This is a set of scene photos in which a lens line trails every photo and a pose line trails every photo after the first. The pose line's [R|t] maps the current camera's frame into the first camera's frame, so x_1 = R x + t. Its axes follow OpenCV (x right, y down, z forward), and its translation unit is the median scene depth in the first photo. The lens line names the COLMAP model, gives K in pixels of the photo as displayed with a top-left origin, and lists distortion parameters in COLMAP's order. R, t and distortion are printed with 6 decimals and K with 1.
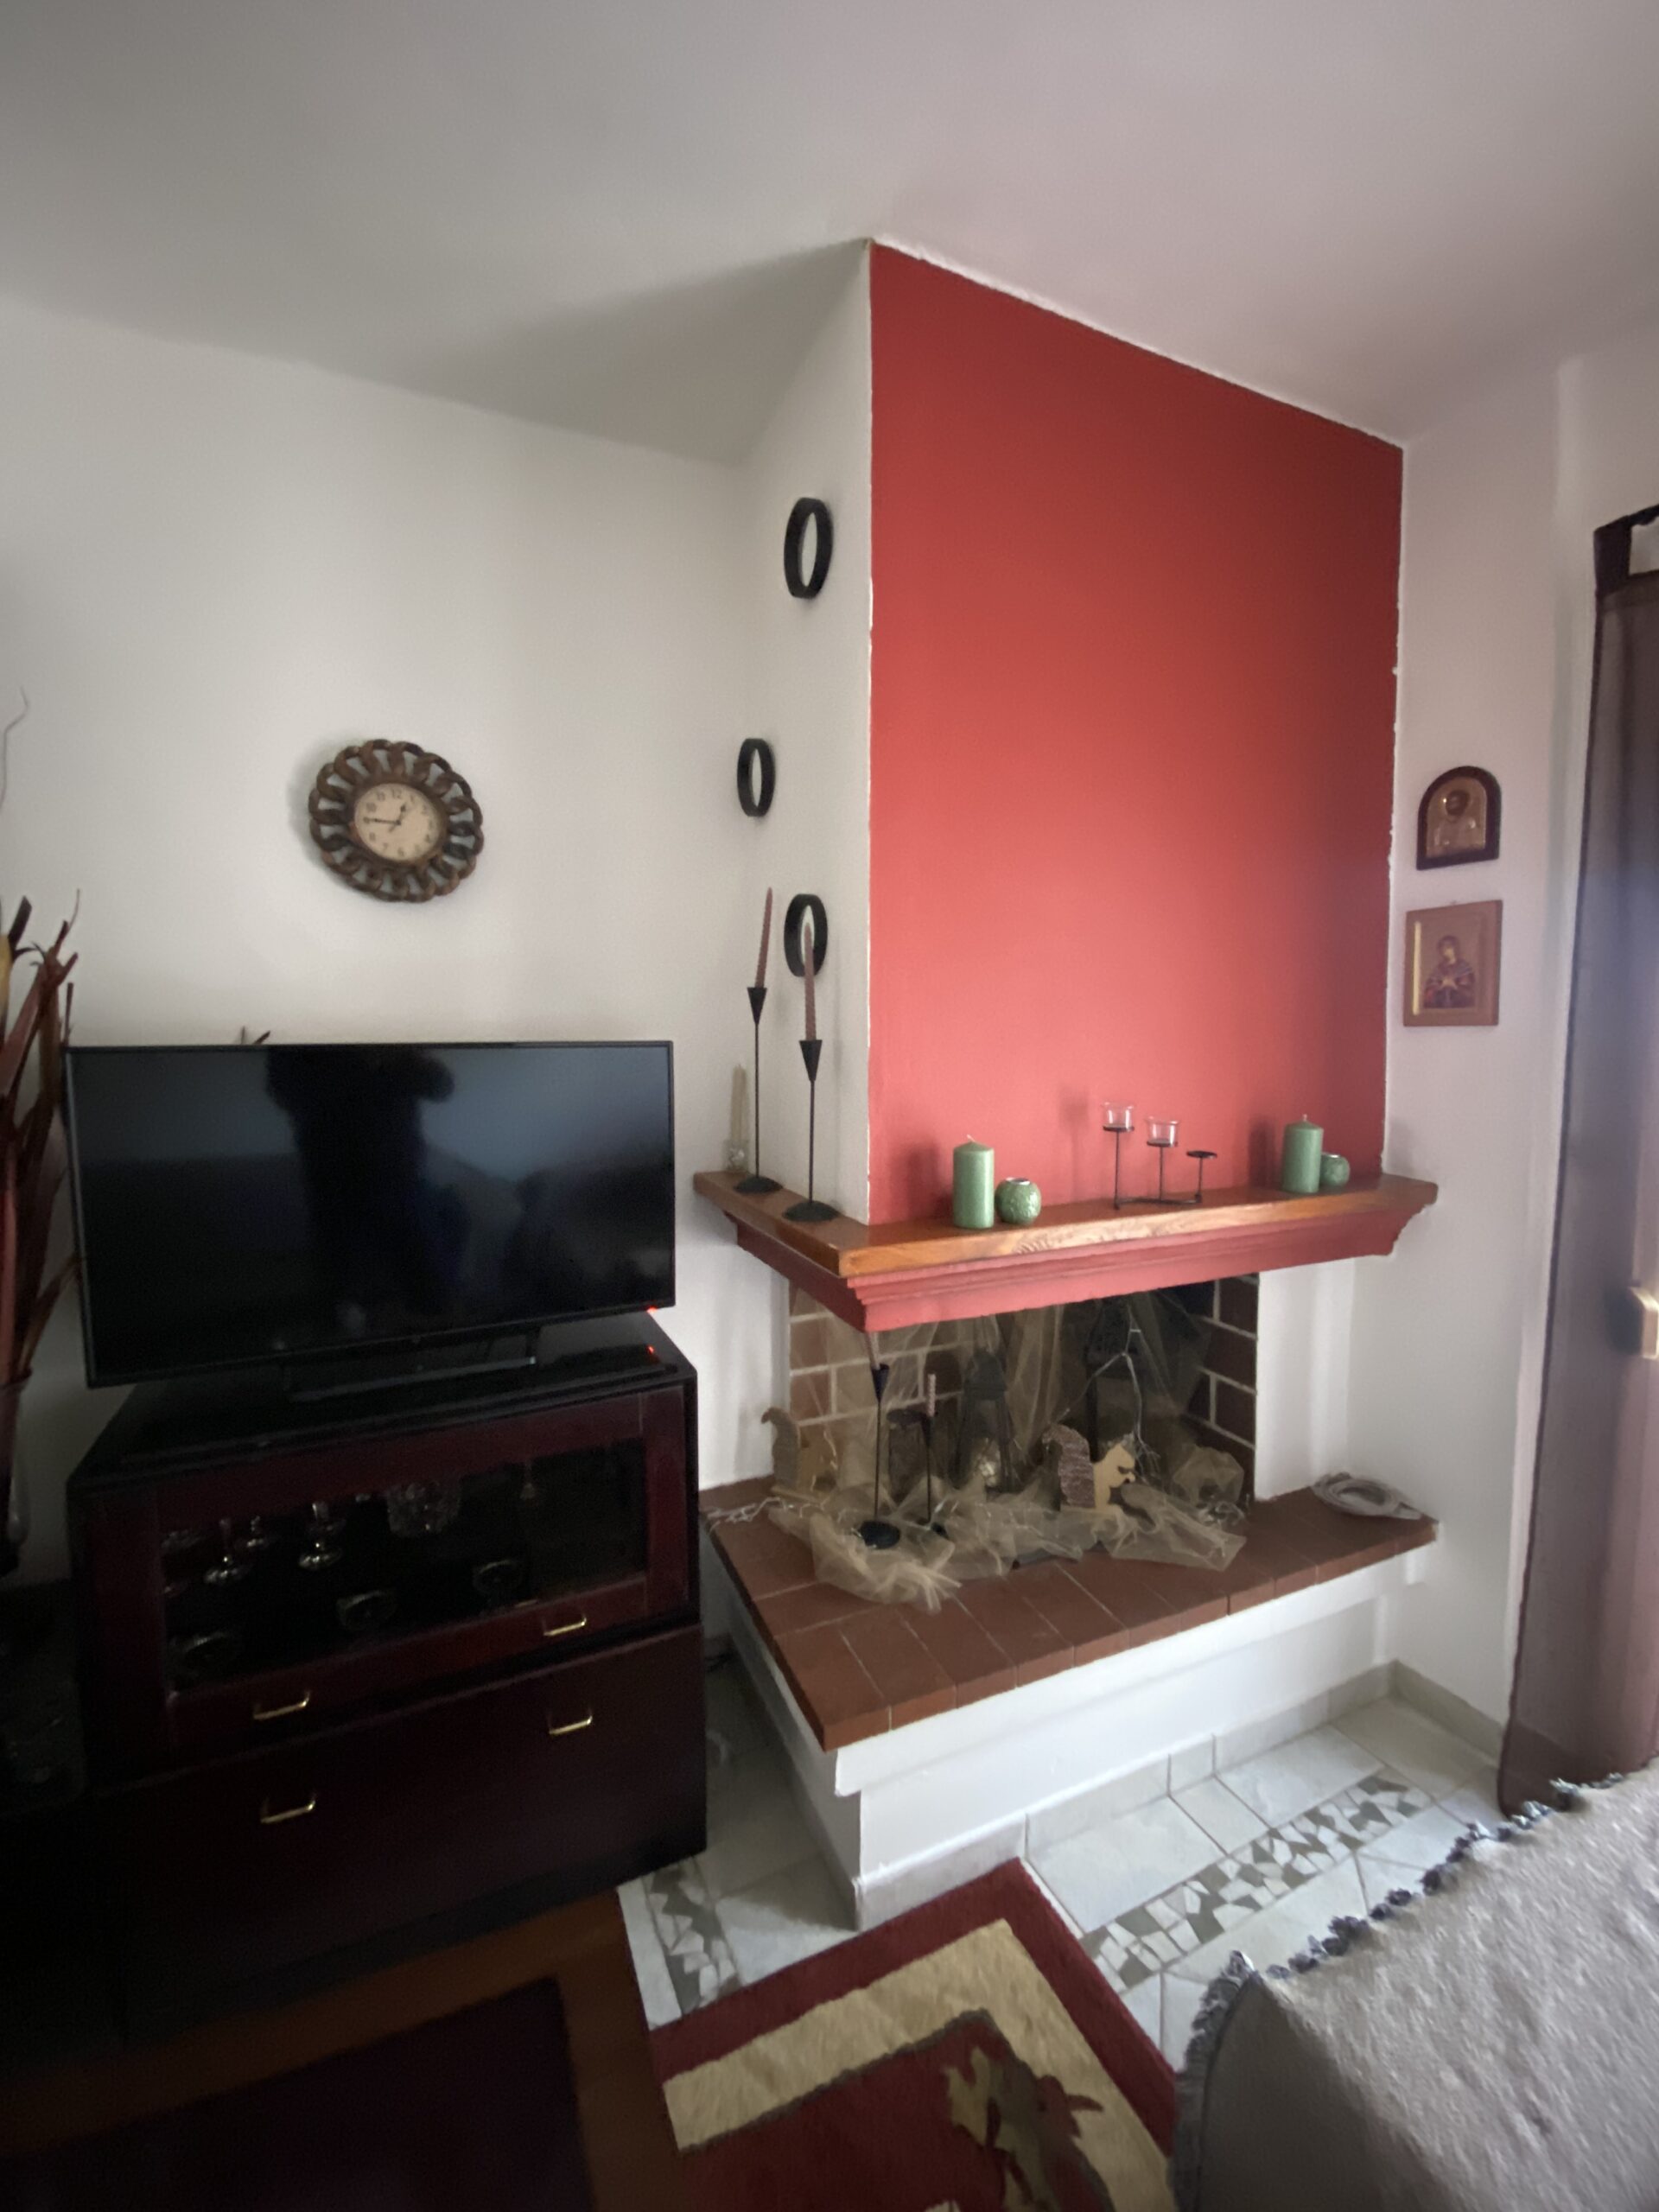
lens RADIAL K [[891.6, 0, 829.5], [0, 891.6, 1106.0], [0, 0, 1]] dist [0.061653, -0.045130]
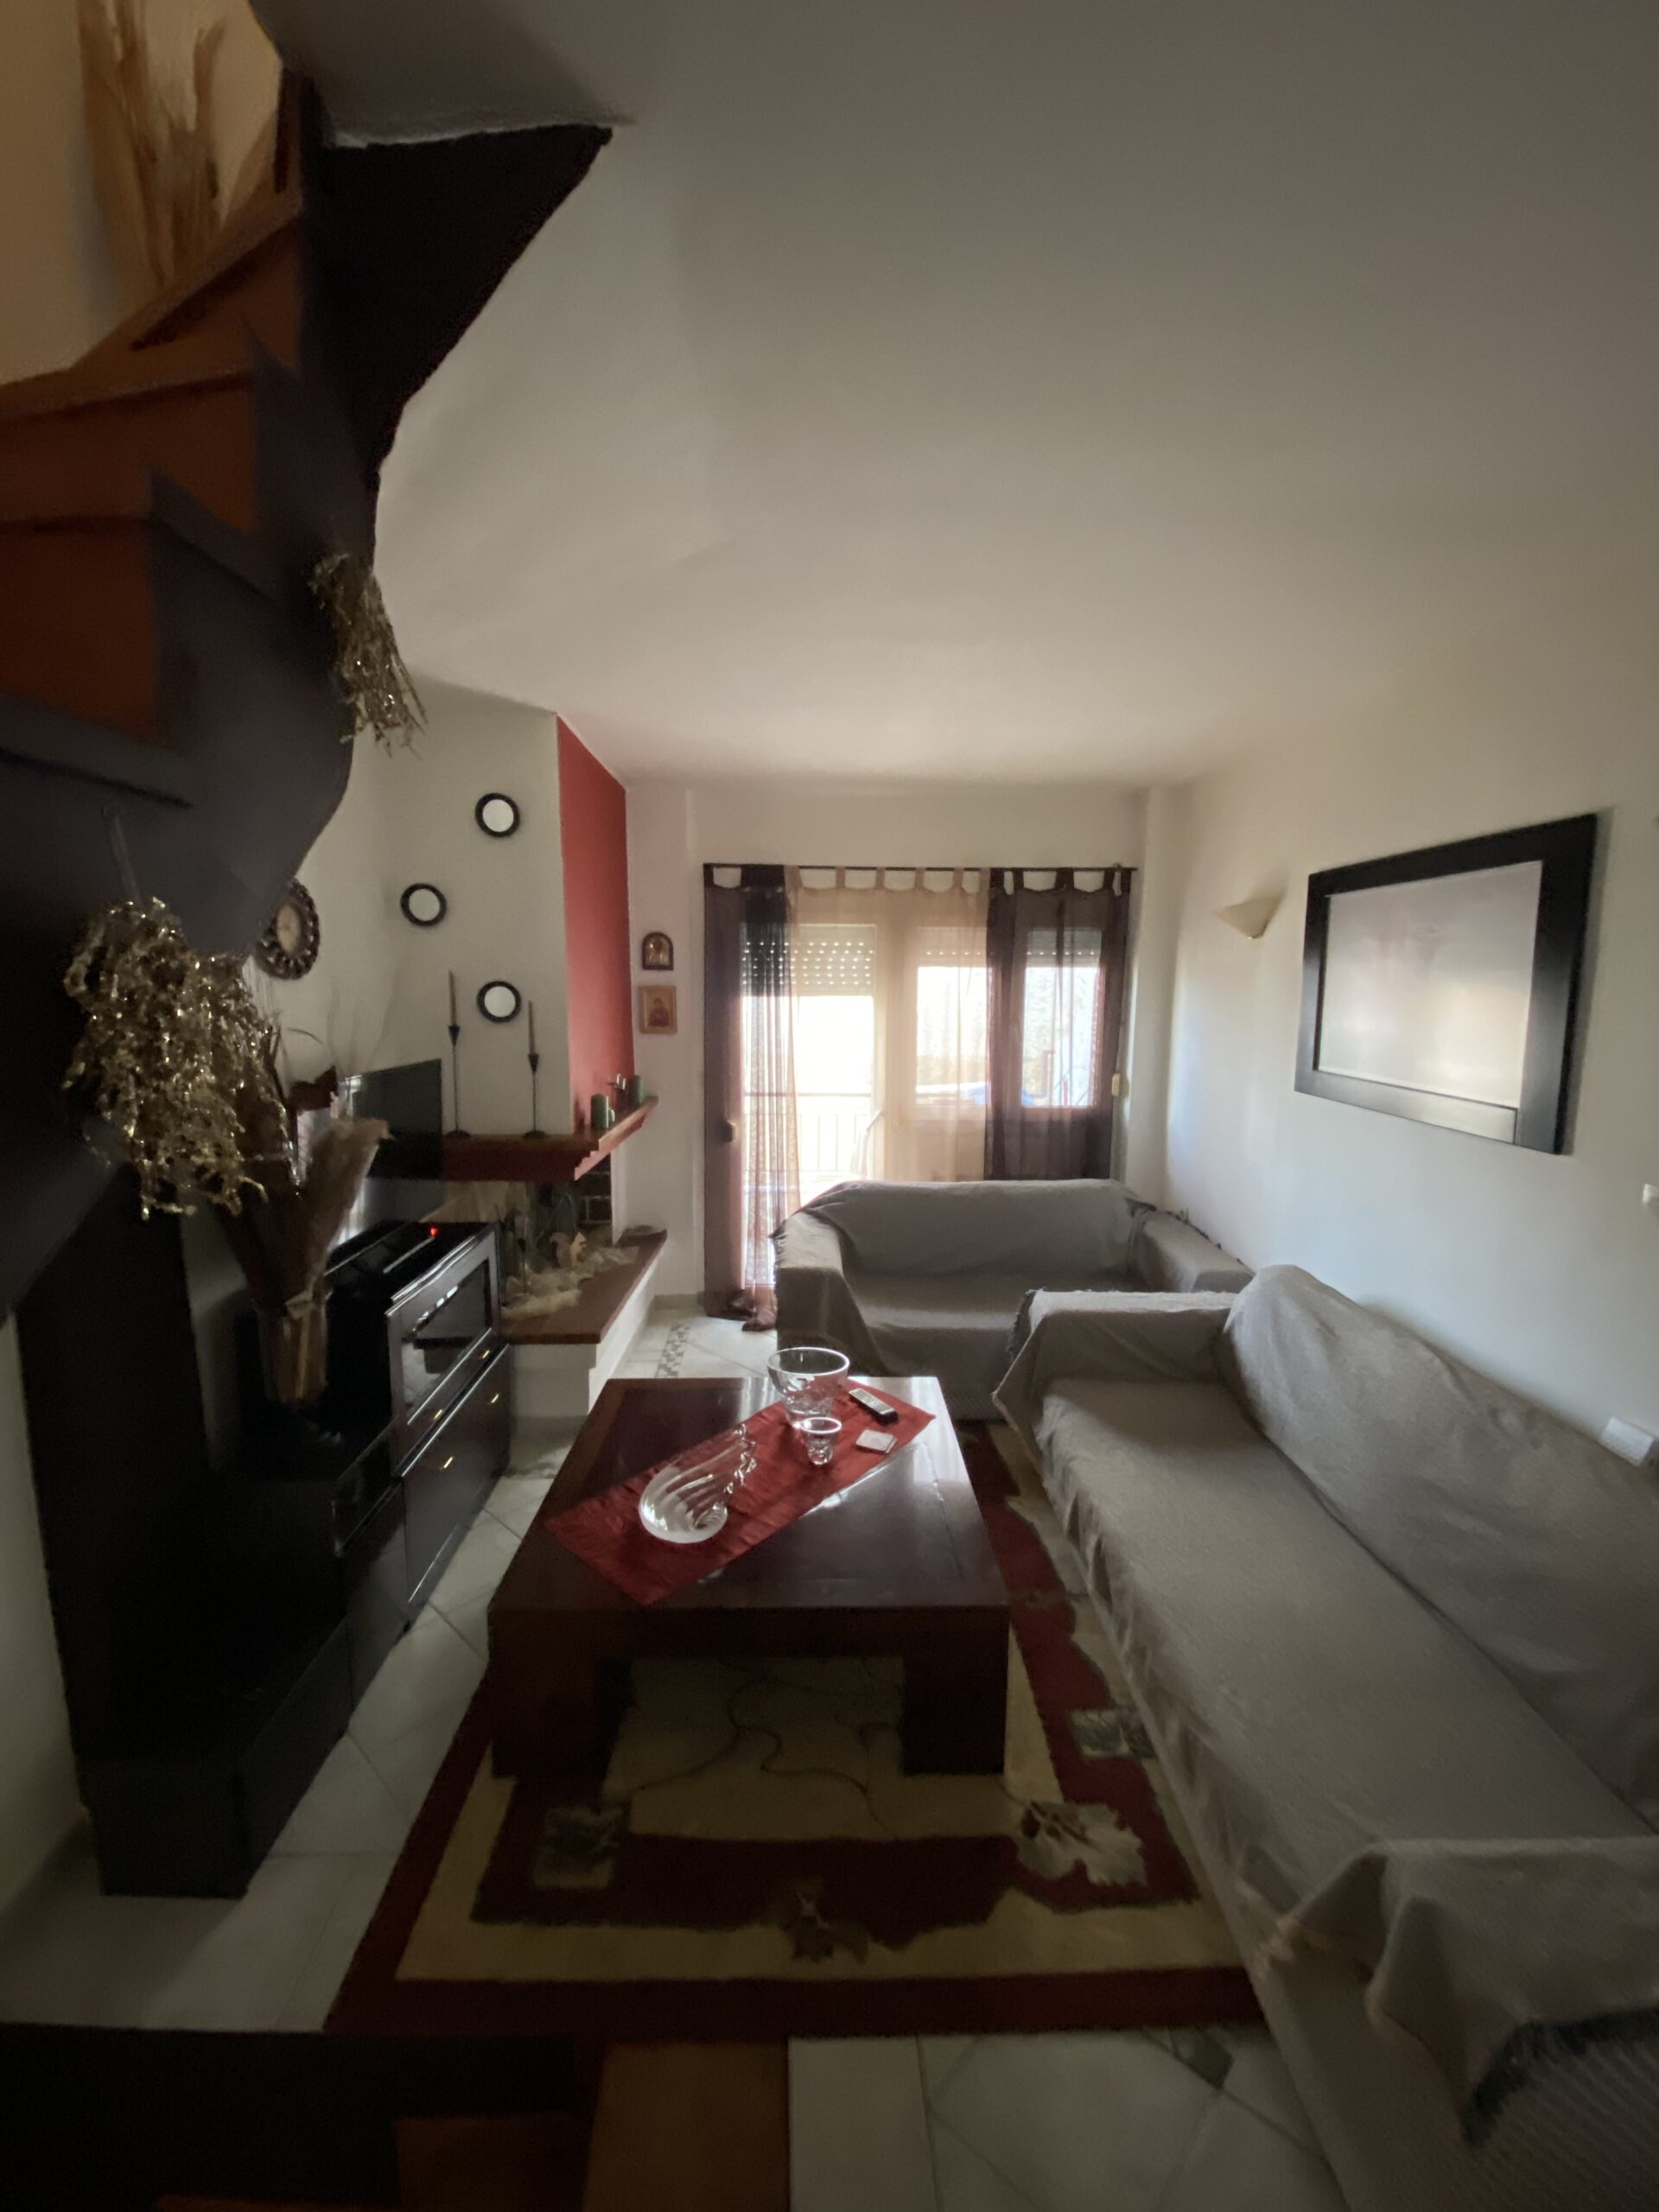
lens RADIAL K [[891.6, 0, 829.5], [0, 891.6, 1106.0], [0, 0, 1]] dist [0.061653, -0.045130]
pose [[0.380915, -0.112238, 0.917773, -1.487093], [0.068758, 0.993295, 0.092937, -0.087921], [-0.922050, 0.027703, 0.386078, -0.405935]]
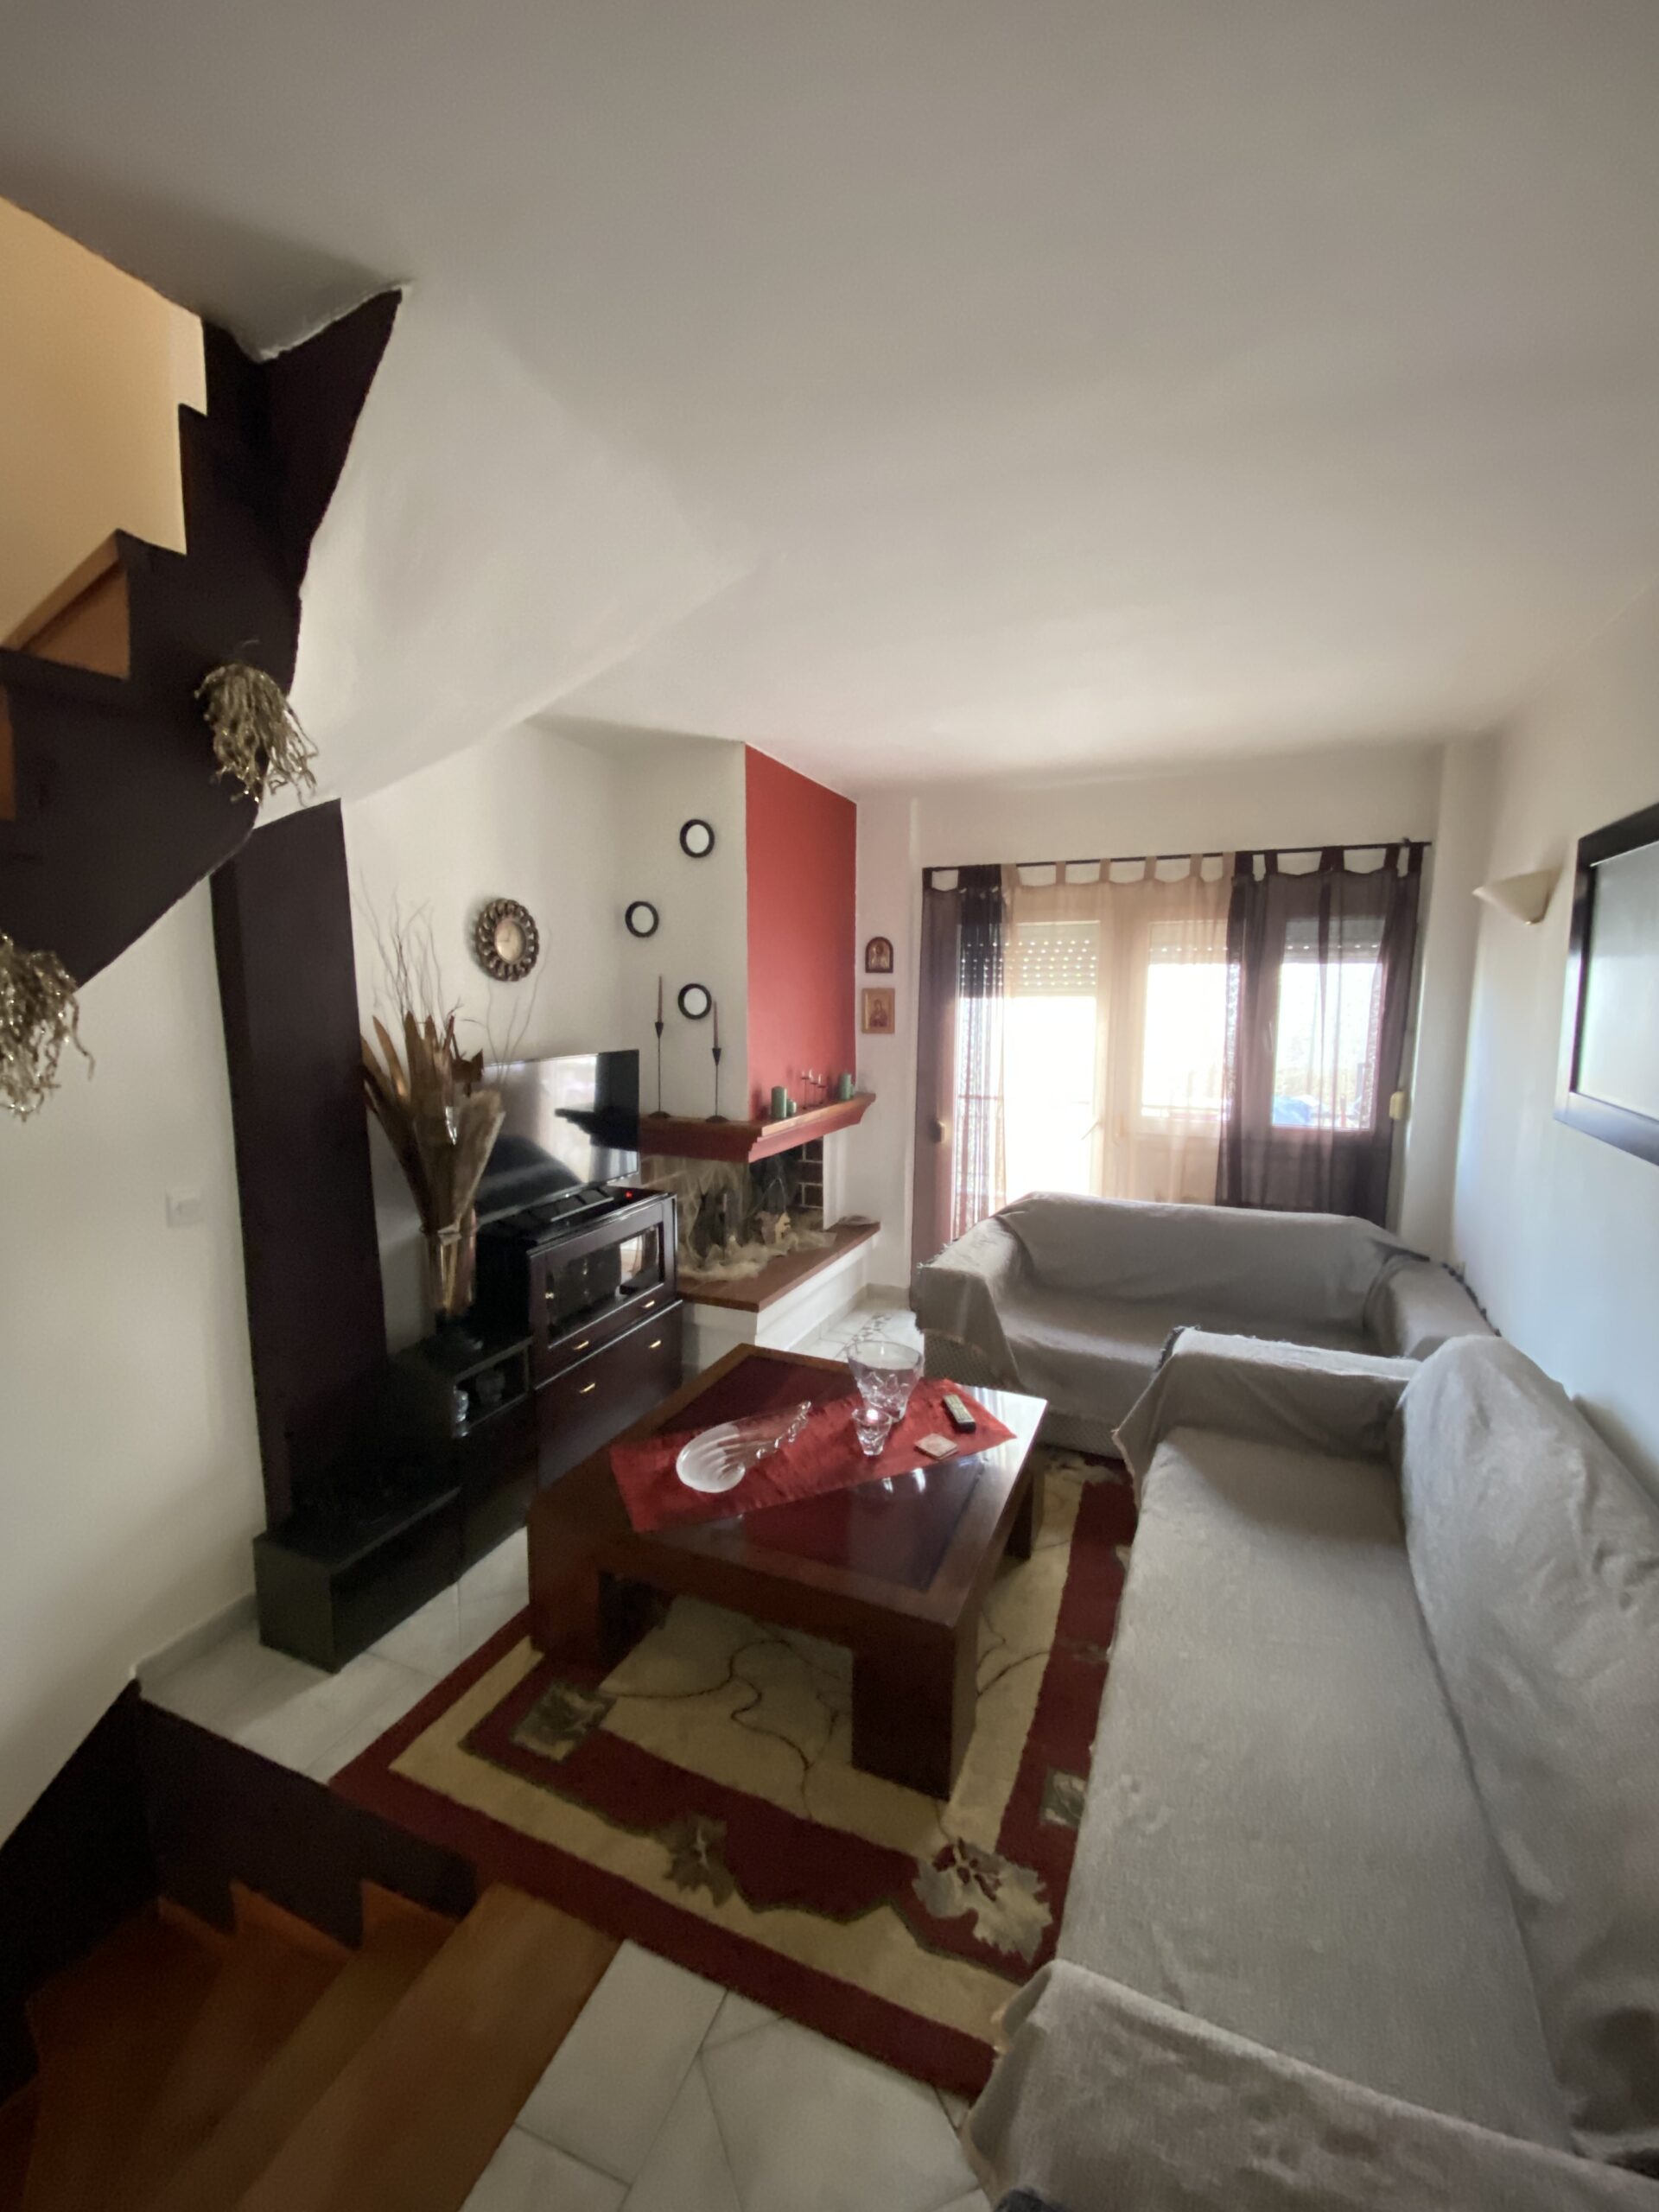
lens RADIAL K [[891.6, 0, 829.5], [0, 891.6, 1106.0], [0, 0, 1]] dist [0.061653, -0.045130]
pose [[0.731579, -0.076074, 0.677499, -1.234441], [0.047116, 0.997021, 0.061074, -0.043528], [-0.680126, -0.012760, 0.732984, -0.832916]]
